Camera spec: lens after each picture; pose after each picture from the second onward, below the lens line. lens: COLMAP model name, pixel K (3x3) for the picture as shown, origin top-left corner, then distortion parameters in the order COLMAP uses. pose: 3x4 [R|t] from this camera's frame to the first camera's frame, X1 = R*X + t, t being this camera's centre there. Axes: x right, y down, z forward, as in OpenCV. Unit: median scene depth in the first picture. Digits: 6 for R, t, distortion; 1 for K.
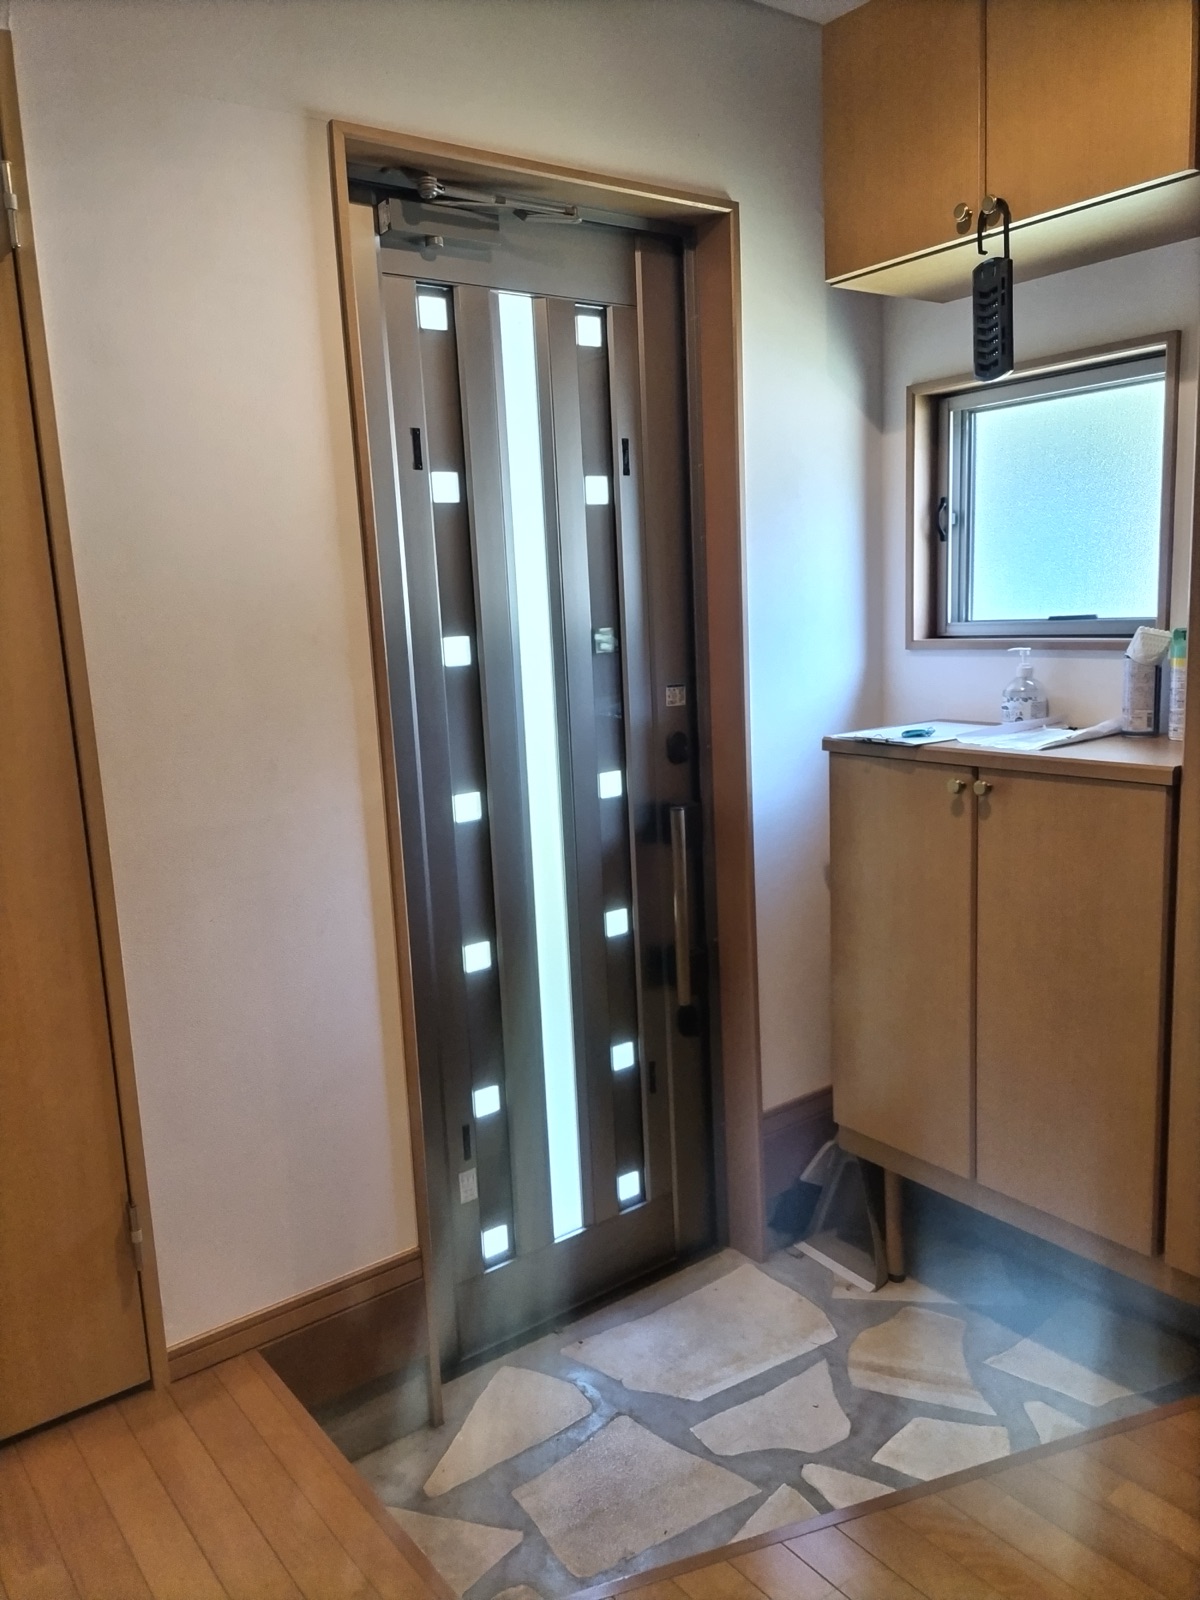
lens RADIAL K [[1219.0, 0, 600.0], [0, 1219.0, 800.0], [0, 0, 1]] dist [0.079345, -0.109325]
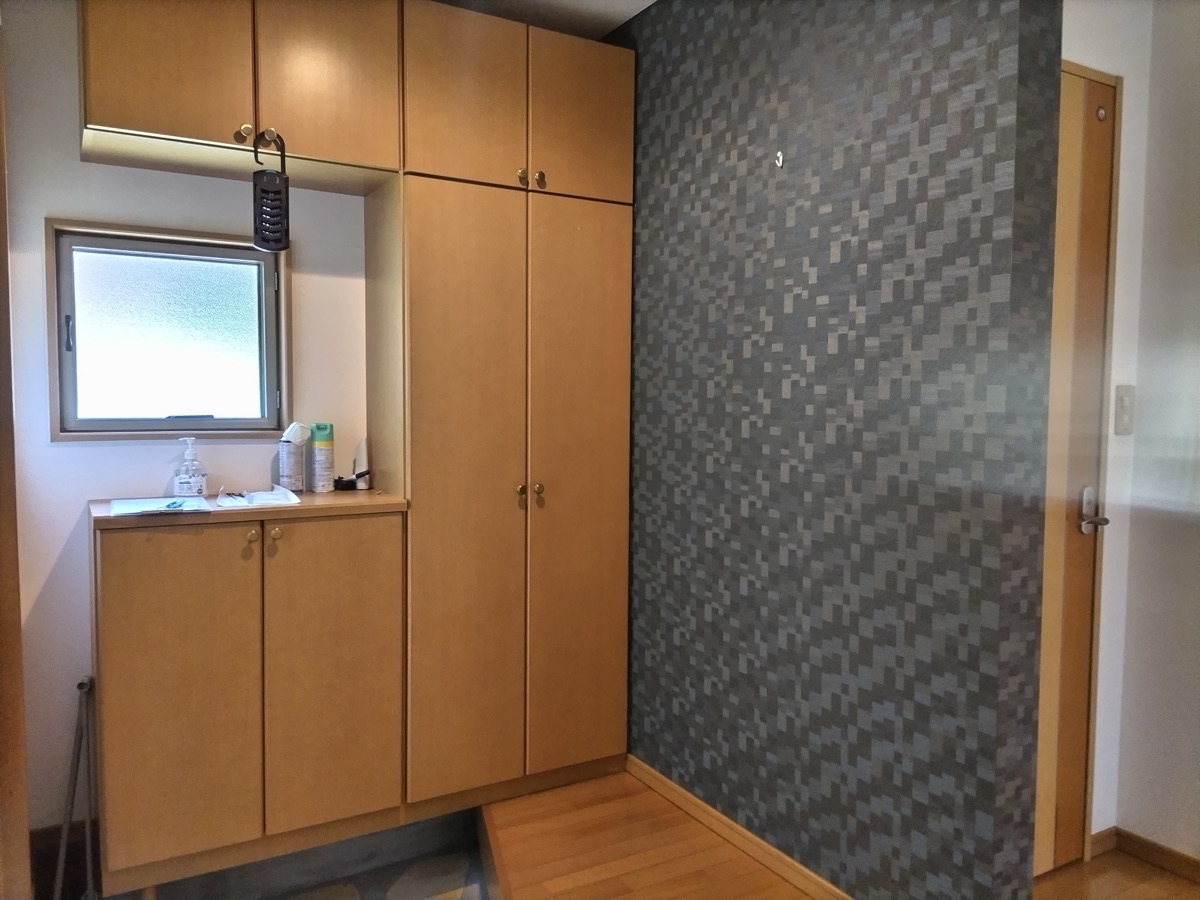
lens RADIAL K [[914.3, 0, 600.0], [0, 914.3, 450.0], [0, 0, 1]] dist [0.079345, -0.109325]
pose [[0.107794, -0.013191, 0.994086, -0.645252], [0.152951, 0.988228, -0.003472, -0.041634], [-0.982337, 0.152421, 0.108543, 0.484520]]
